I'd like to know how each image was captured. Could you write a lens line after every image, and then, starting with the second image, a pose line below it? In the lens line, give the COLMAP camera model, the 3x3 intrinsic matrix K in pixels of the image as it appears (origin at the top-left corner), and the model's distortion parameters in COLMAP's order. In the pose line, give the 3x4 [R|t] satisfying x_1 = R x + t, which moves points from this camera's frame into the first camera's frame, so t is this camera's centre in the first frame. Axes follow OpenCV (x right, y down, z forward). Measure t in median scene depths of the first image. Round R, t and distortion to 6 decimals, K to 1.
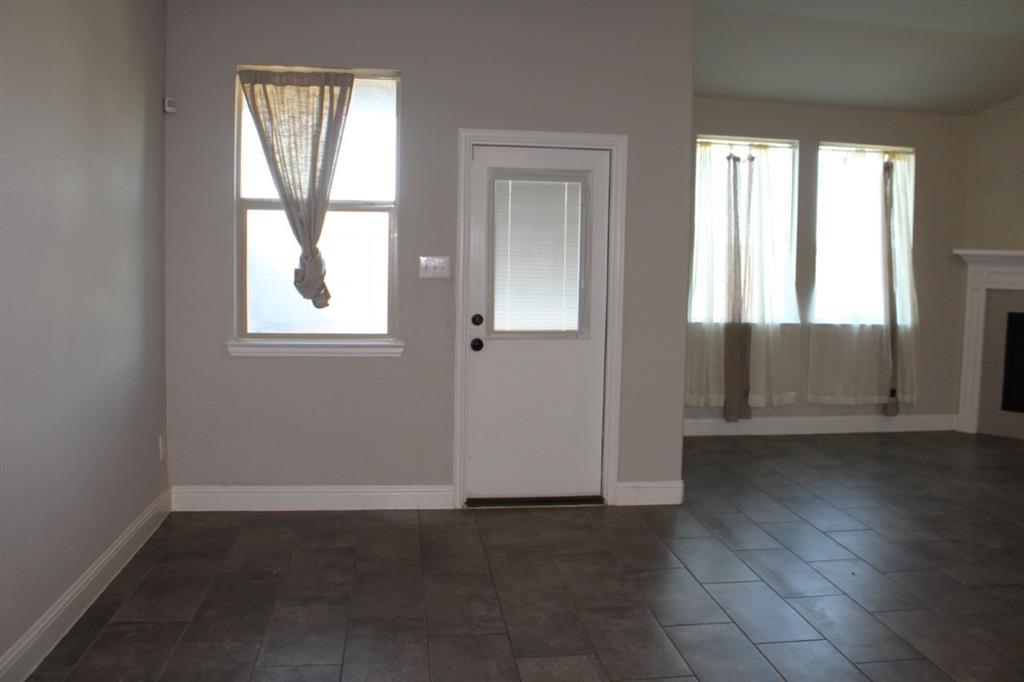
lens RADIAL K [[854.7, 0, 510.6], [0, 854.7, 307.2], [0, 0, 1]] dist [-0.149194, 0.107630]
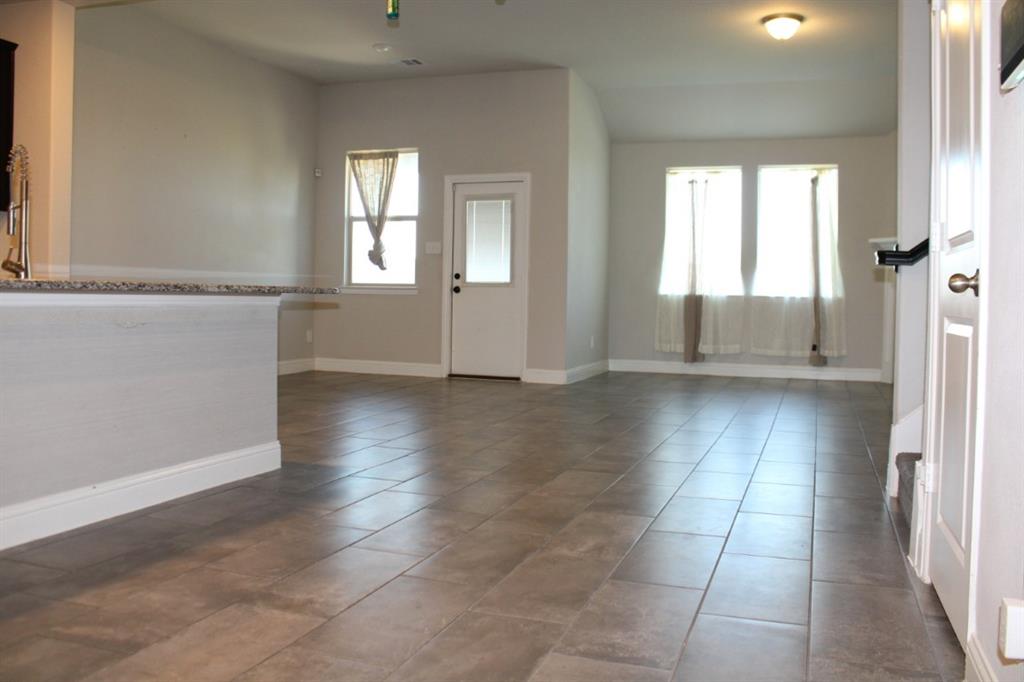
lens RADIAL K [[872.5, 0, 532.3], [0, 872.5, 307.8], [0, 0, 1]] dist [-0.138596, 0.111553]
pose [[0.893183, -0.001133, -0.449692, 0.691944], [-0.029496, 0.997696, -0.061100, 0.140054], [0.448725, 0.067838, 0.891091, -0.442474]]
